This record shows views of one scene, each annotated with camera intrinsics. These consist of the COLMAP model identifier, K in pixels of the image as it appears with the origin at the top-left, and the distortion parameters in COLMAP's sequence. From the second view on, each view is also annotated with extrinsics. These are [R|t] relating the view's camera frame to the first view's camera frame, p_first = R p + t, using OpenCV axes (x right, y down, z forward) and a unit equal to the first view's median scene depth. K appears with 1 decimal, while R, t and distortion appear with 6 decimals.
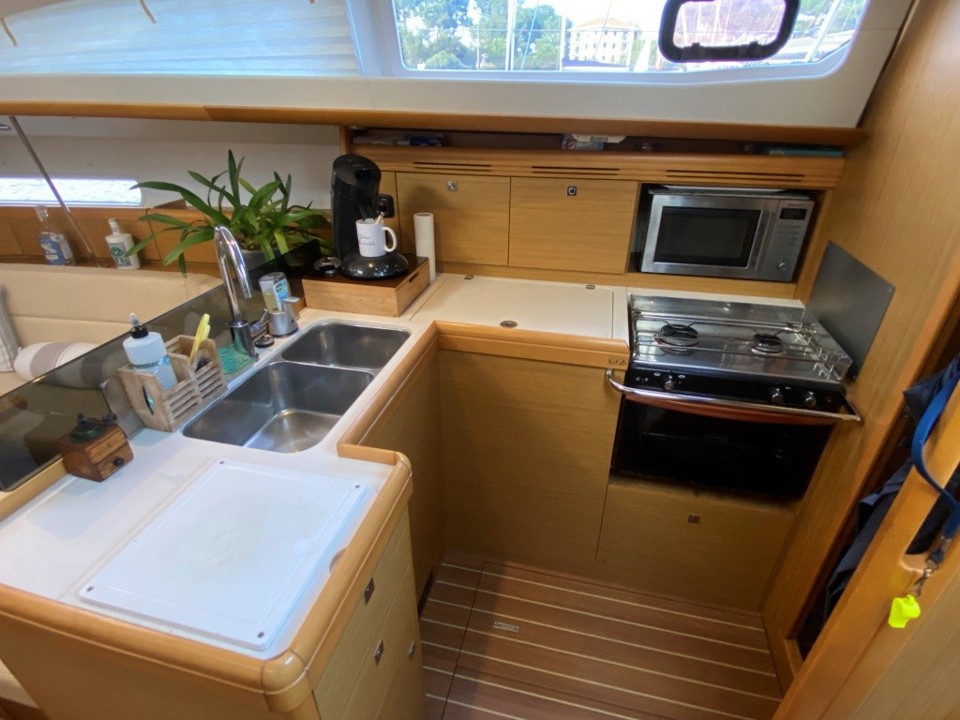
lens RADIAL K [[489.5, 0, 480.3], [0, 489.5, 359.1], [0, 0, 1]] dist [-0.006884, -0.001978]
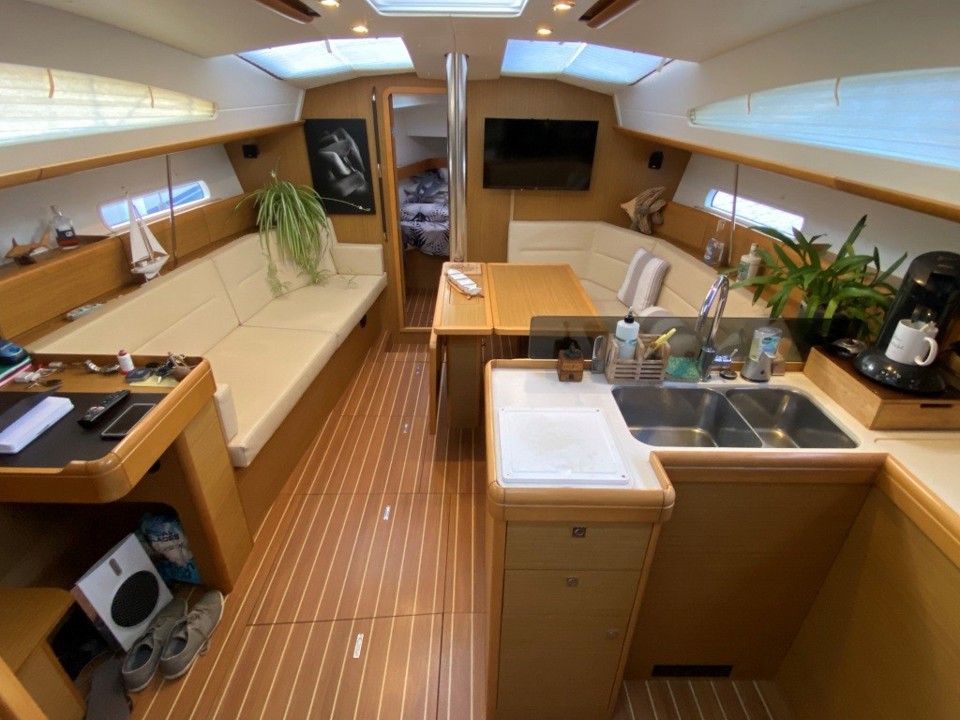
lens RADIAL K [[489.5, 0, 477.8], [0, 489.5, 360.0], [0, 0, 1]] dist [-0.006884, -0.001978]
pose [[0.238539, 0.457415, -0.856662, 0.403188], [-0.474132, 0.824702, 0.308327, -0.138128], [0.847525, 0.332623, 0.413599, -0.012323]]
